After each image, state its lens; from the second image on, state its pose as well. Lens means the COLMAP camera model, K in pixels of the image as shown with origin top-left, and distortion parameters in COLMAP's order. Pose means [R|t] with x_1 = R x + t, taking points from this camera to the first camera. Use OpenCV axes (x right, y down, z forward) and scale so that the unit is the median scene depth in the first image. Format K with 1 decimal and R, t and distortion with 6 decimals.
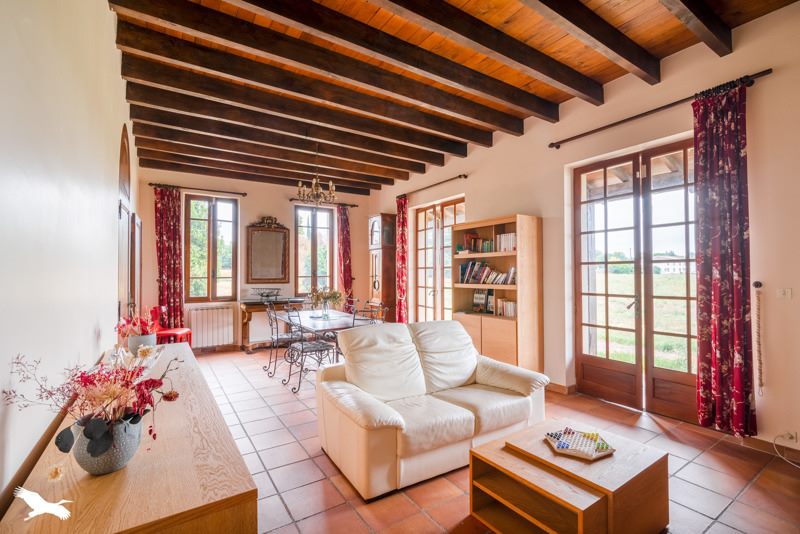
lens RADIAL K [[364.1, 0, 414.1], [0, 364.1, 269.0], [0, 0, 1]] dist [-0.000388, -0.000133]
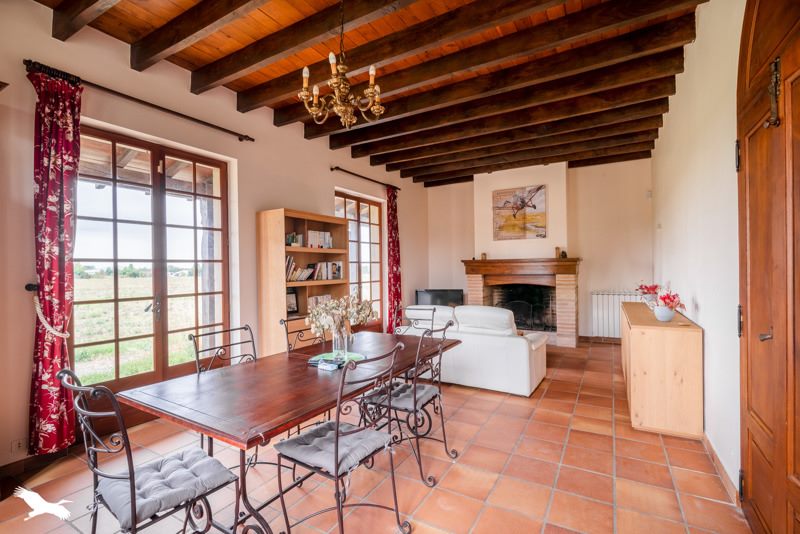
lens RADIAL K [[364.1, 0, 414.1], [0, 364.1, 269.0], [0, 0, 1]] dist [-0.000388, -0.000133]
pose [[-0.439101, 0.008349, 0.898399, -0.576516], [0.007396, 0.999957, -0.005678, 0.013768], [-0.898407, 0.004152, -0.439144, 0.874045]]
